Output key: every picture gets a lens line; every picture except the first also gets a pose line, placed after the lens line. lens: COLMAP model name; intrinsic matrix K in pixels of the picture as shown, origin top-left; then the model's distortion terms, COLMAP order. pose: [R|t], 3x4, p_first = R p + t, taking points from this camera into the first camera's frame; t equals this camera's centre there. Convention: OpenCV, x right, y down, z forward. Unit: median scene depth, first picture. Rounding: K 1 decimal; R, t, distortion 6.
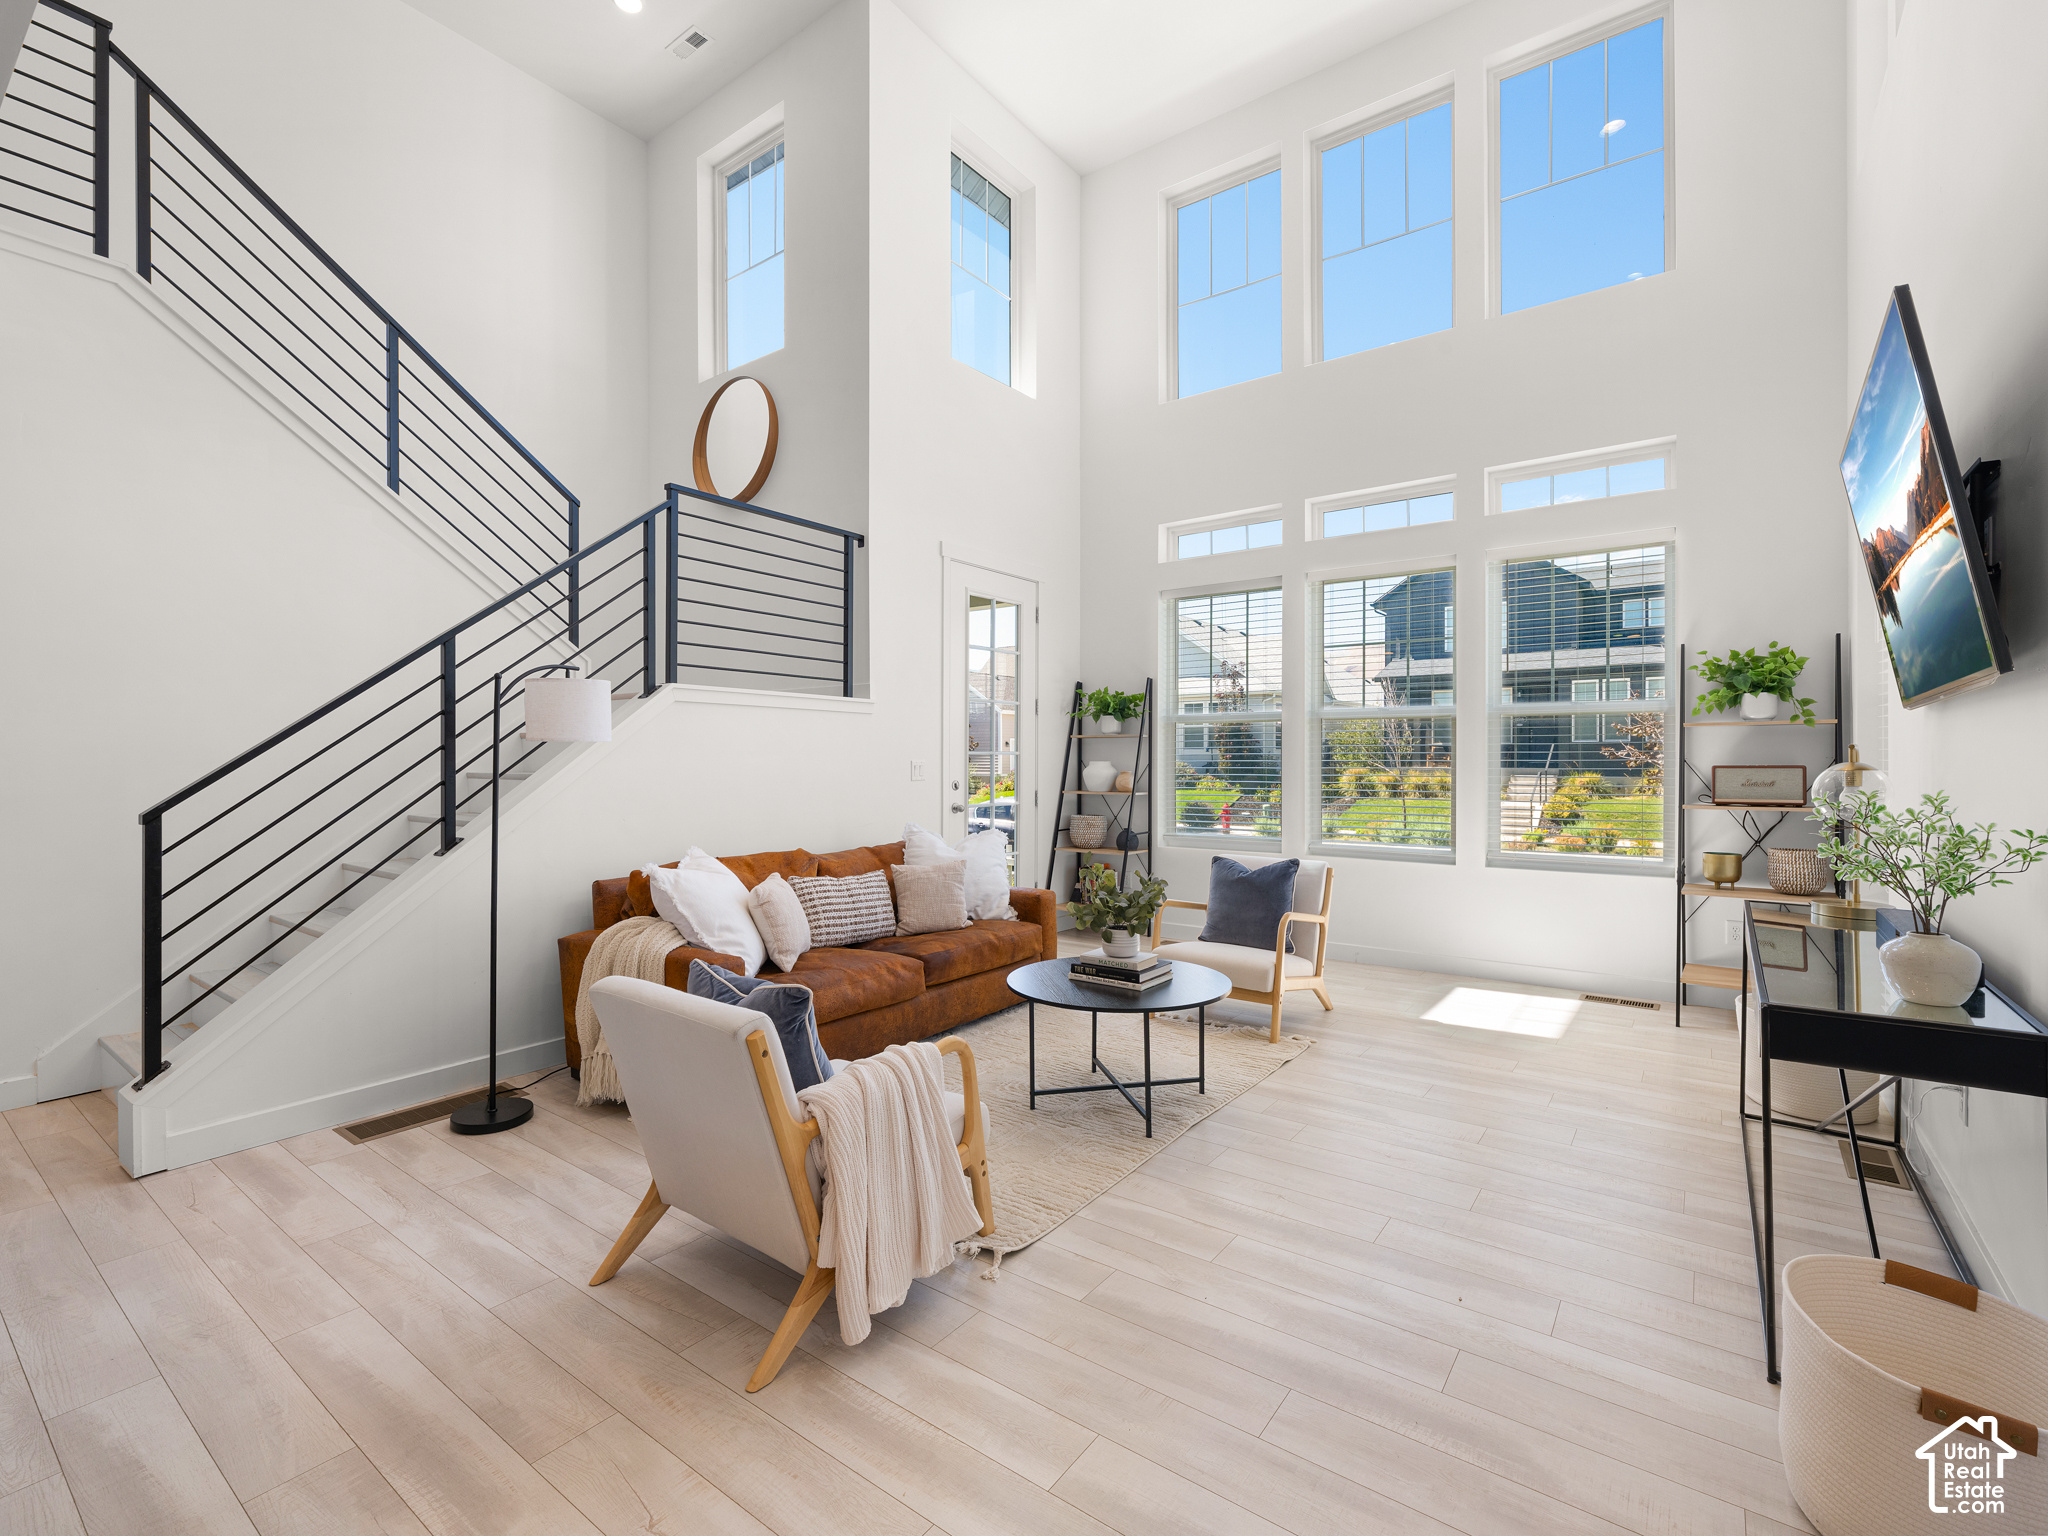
lens RADIAL K [[928.4, 0, 1022.8], [0, 928.4, 760.5], [0, 0, 1]] dist [0.000437, 0.000339]
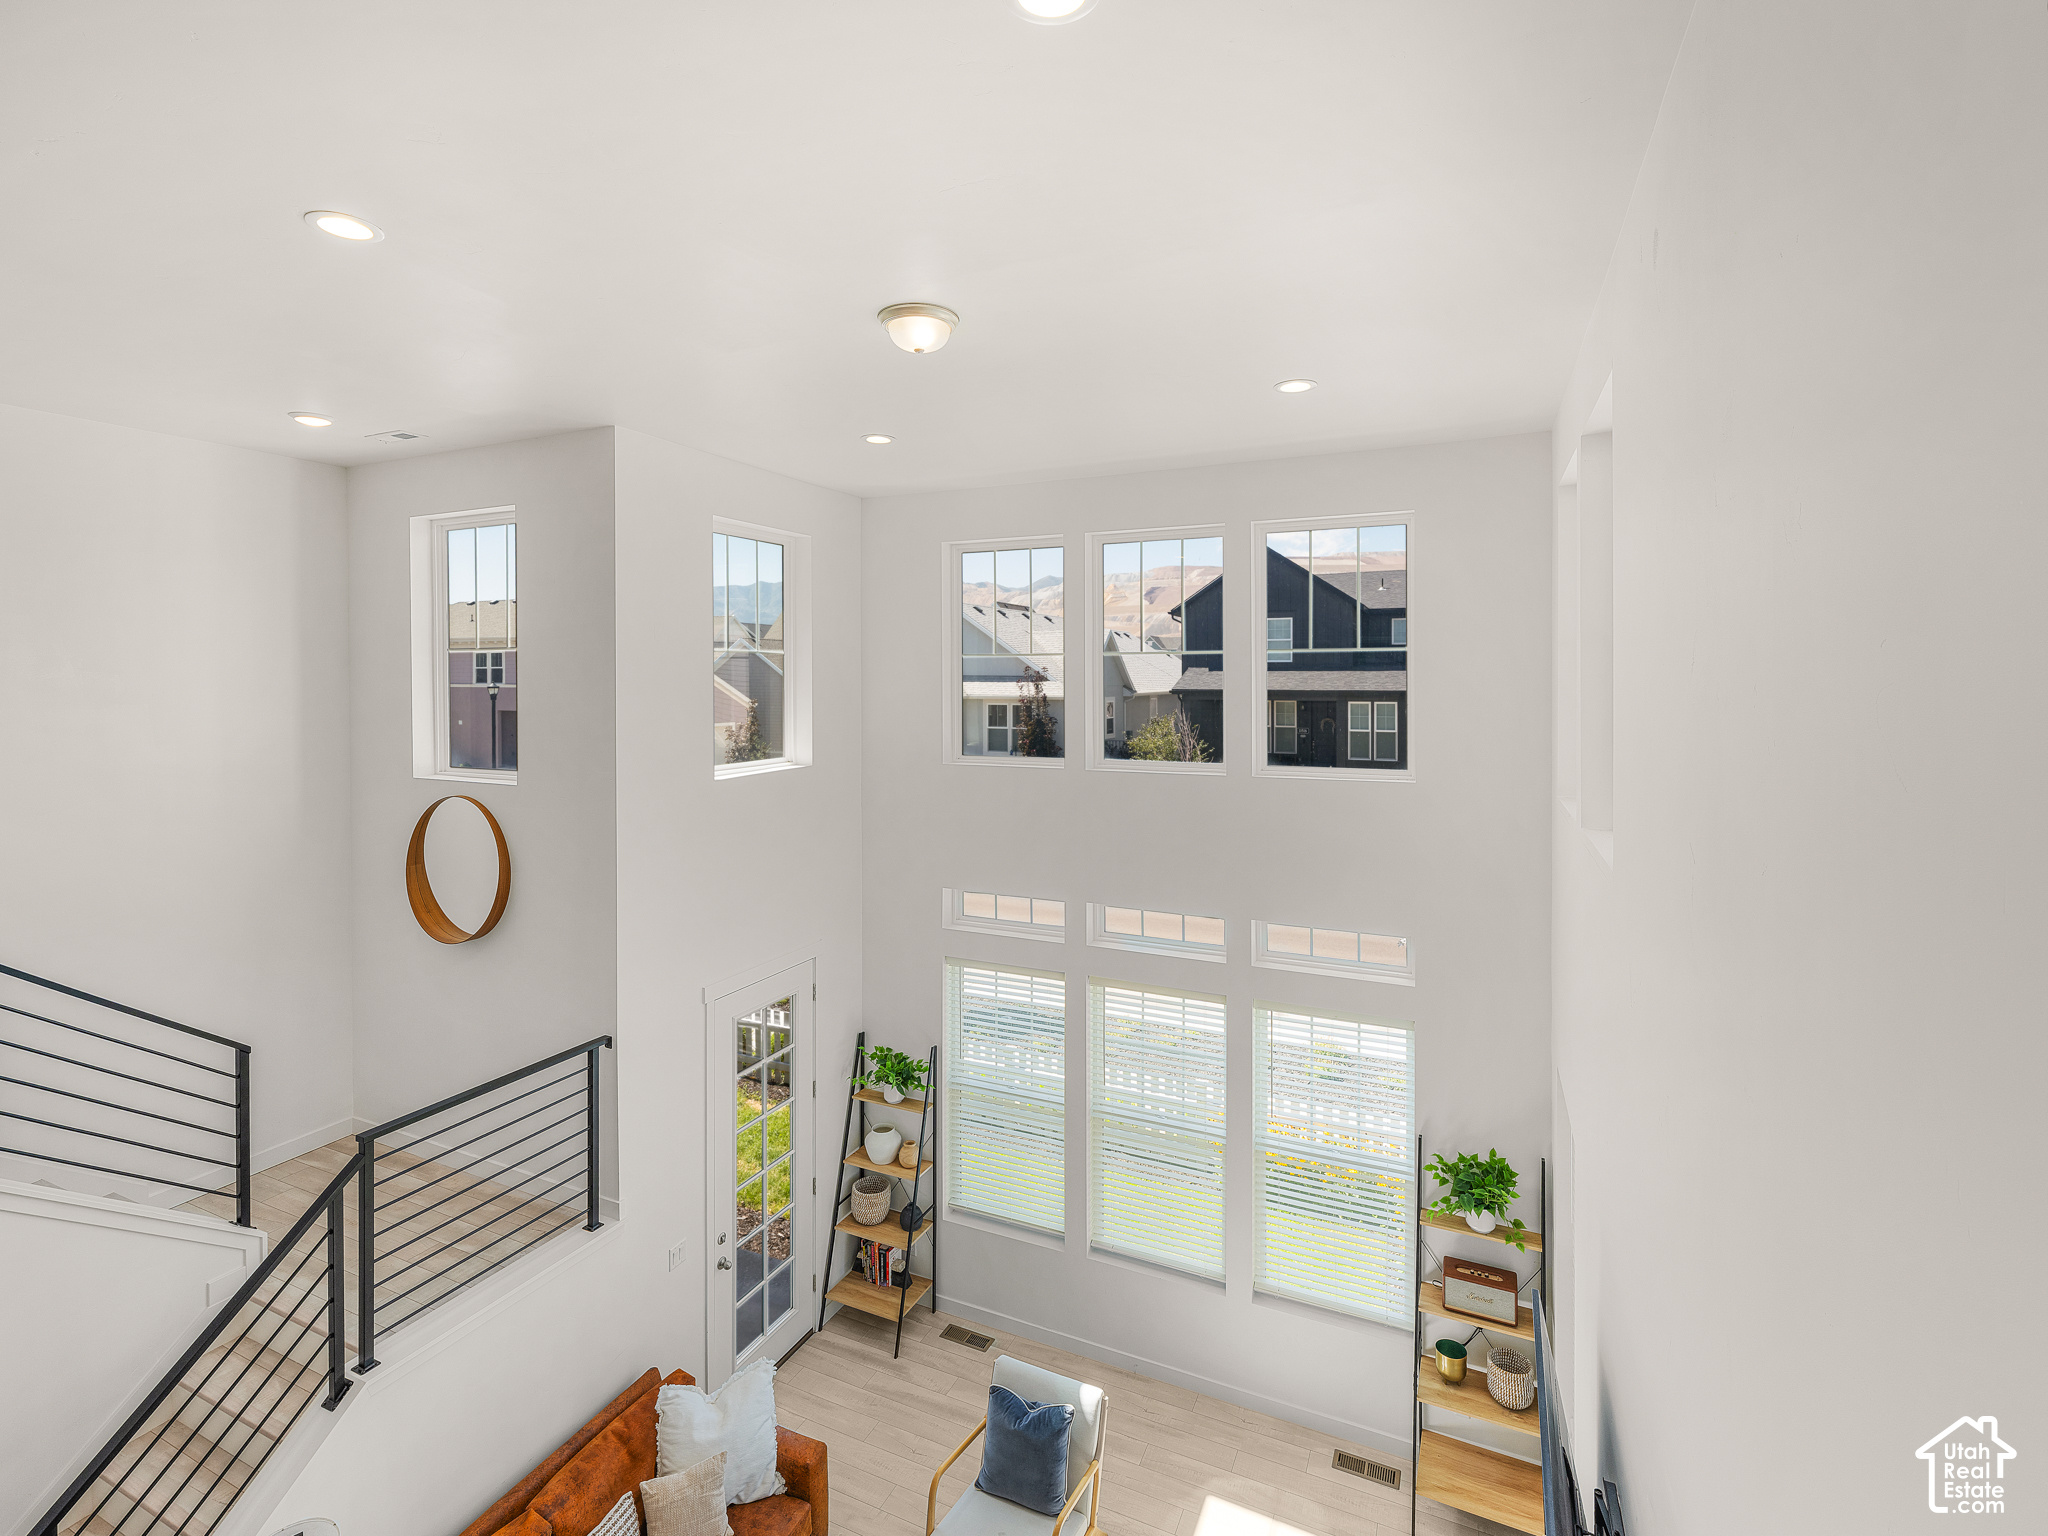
lens RADIAL K [[962.7, 0, 1023.3], [0, 962.7, 685.5], [0, 0, 1]] dist [0.000844, 0.000006]
pose [[0.979312, -0.003913, 0.202318, 0.035607], [0.002206, 0.999960, 0.008659, -0.636152], [-0.202344, -0.008033, 0.979282, 0.004123]]
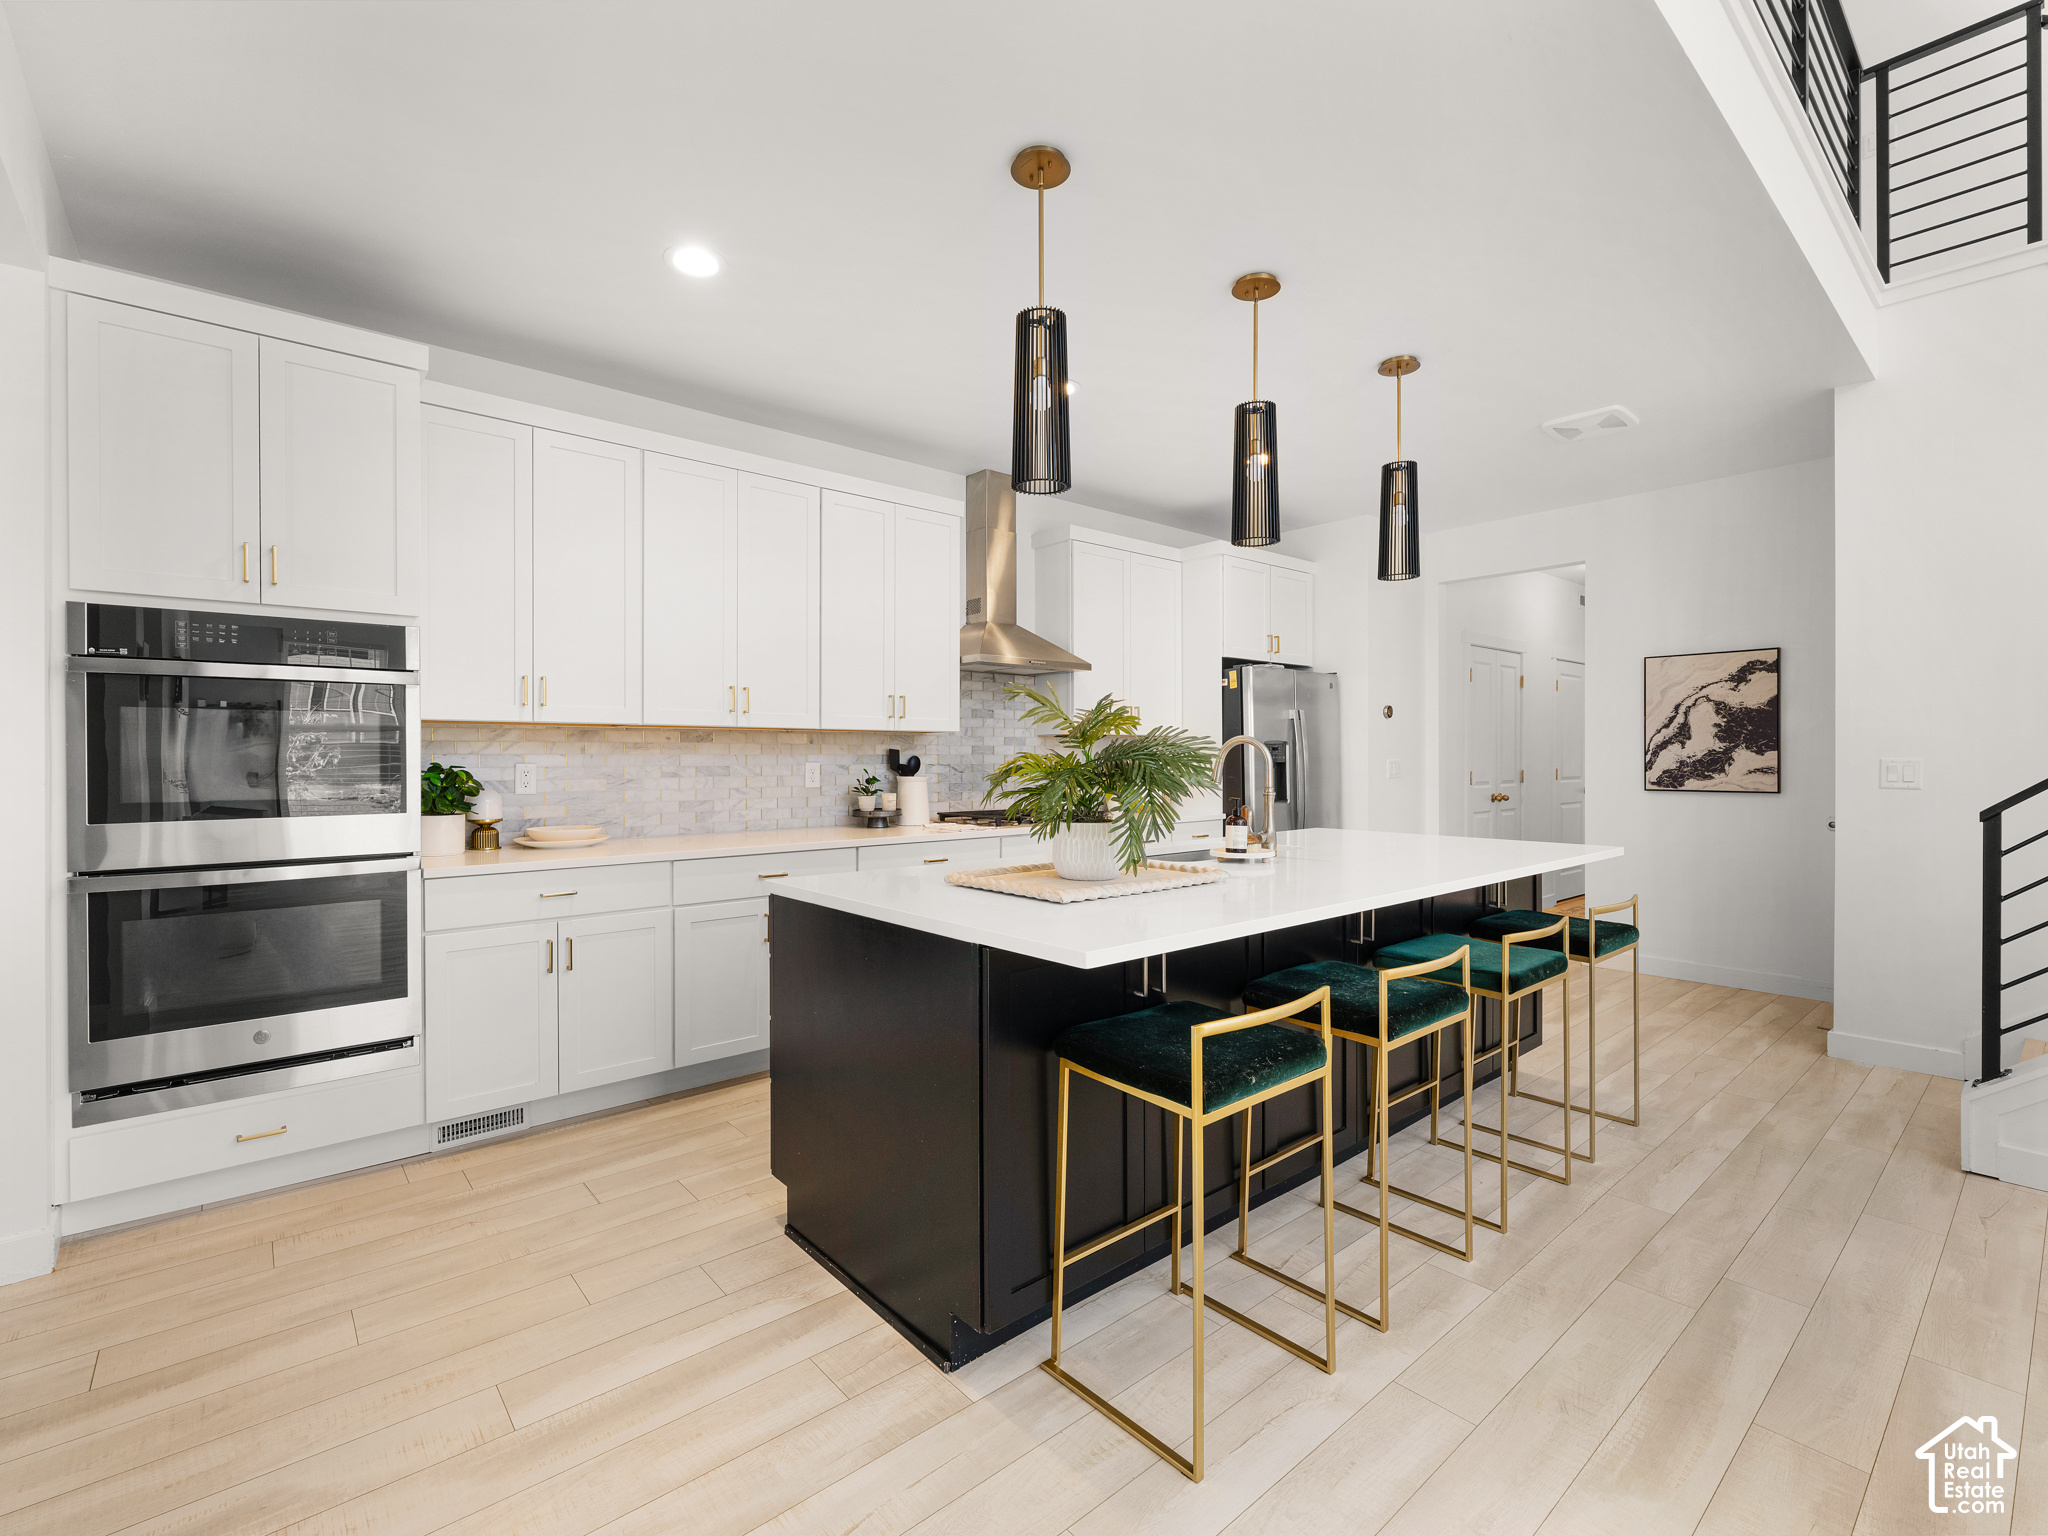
lens RADIAL K [[928.4, 0, 1022.8], [0, 928.4, 760.5], [0, 0, 1]] dist [0.000437, 0.000339]
pose [[-0.216849, 0.006164, -0.976186, 0.145997], [0.001431, 0.999981, 0.005996, -0.002925], [0.976204, -0.000096, -0.216854, 0.125436]]
